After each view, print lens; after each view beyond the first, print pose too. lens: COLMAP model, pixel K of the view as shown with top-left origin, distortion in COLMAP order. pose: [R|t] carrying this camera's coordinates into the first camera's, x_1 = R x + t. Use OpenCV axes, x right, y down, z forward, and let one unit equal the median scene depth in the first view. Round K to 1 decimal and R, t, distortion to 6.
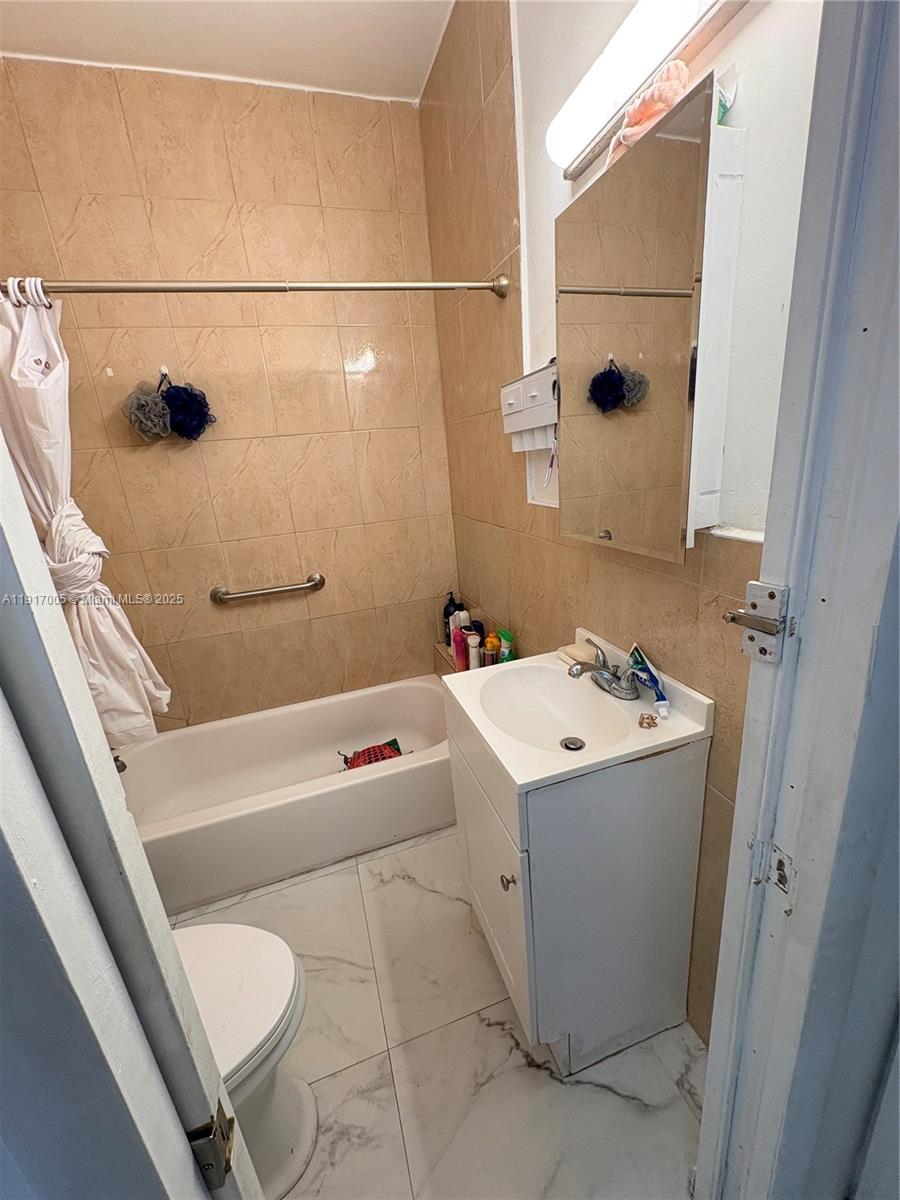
lens RADIAL K [[477.6, 0, 449.2], [0, 477.6, 600.7], [0, 0, 1]] dist [0.000046, 0.000284]
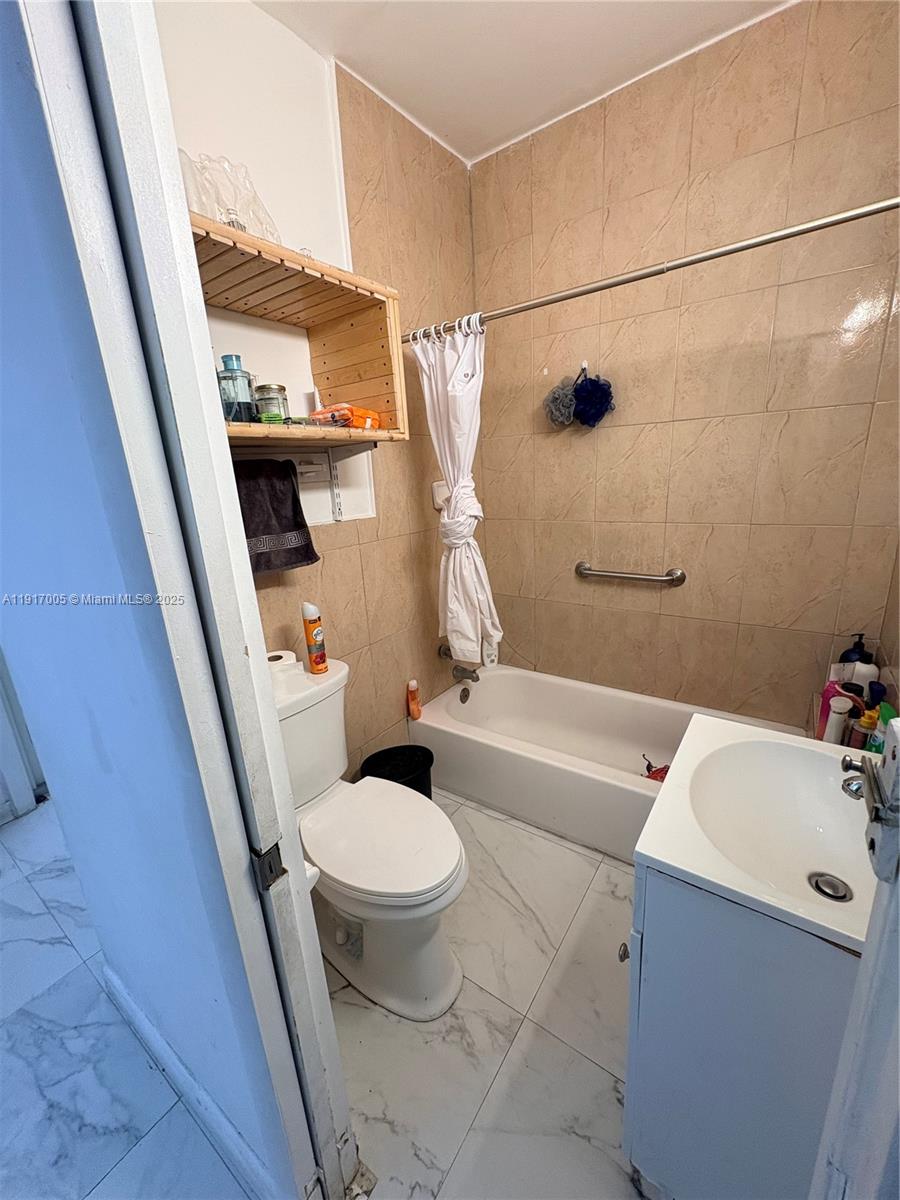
lens RADIAL K [[477.6, 0, 449.1], [0, 477.6, 601.2], [0, 0, 1]] dist [0.000046, 0.000284]
pose [[0.601233, 0.263067, -0.754529, 0.210439], [-0.231937, 0.961056, 0.150258, -0.039114], [0.764672, 0.084663, 0.638834, 0.077934]]
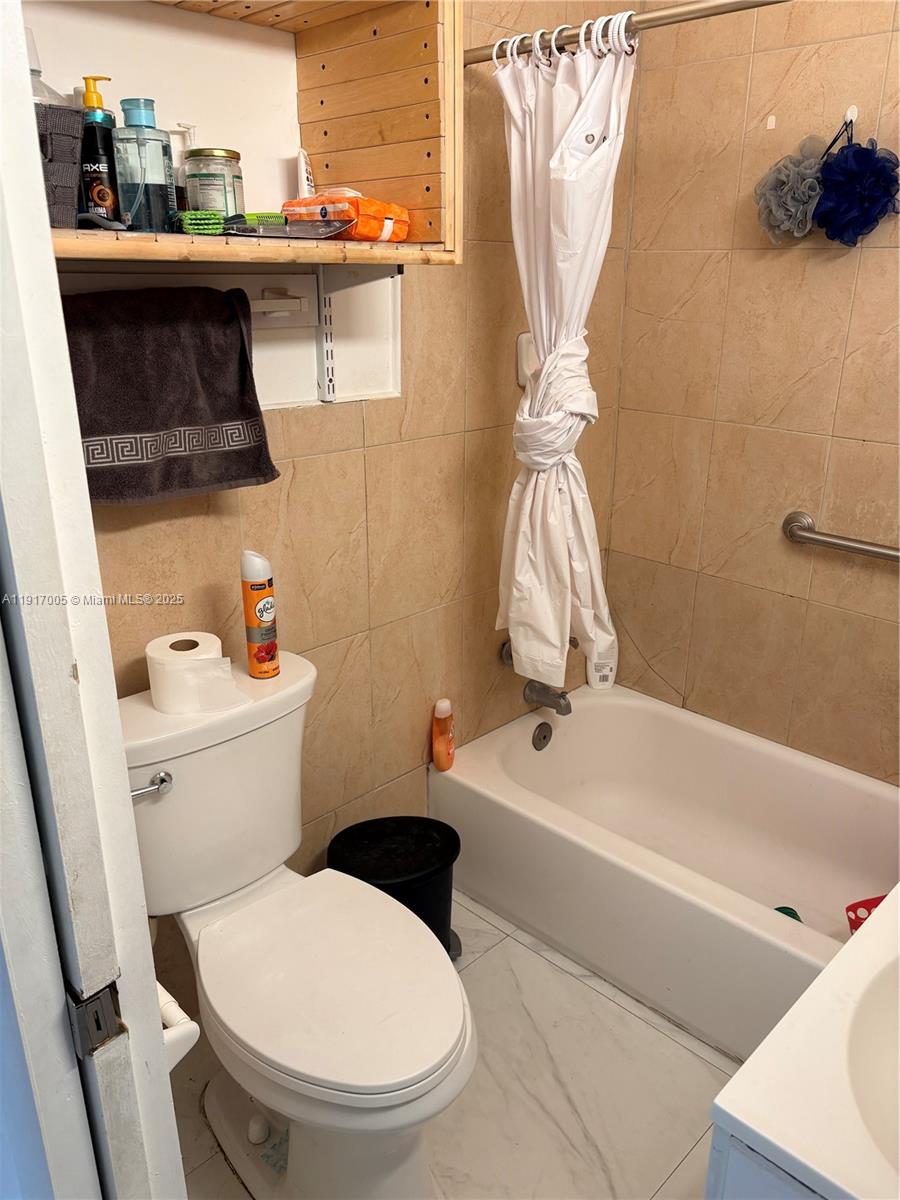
lens RADIAL K [[906.4, 0, 453.7], [0, 906.4, 597.5], [0, 0, 1]] dist [0.047027, -0.045927]
pose [[0.467070, 0.379772, -0.798510, 0.249328], [-0.306913, 0.916552, 0.256390, -0.098413], [0.829246, 0.125321, 0.544651, 0.106187]]
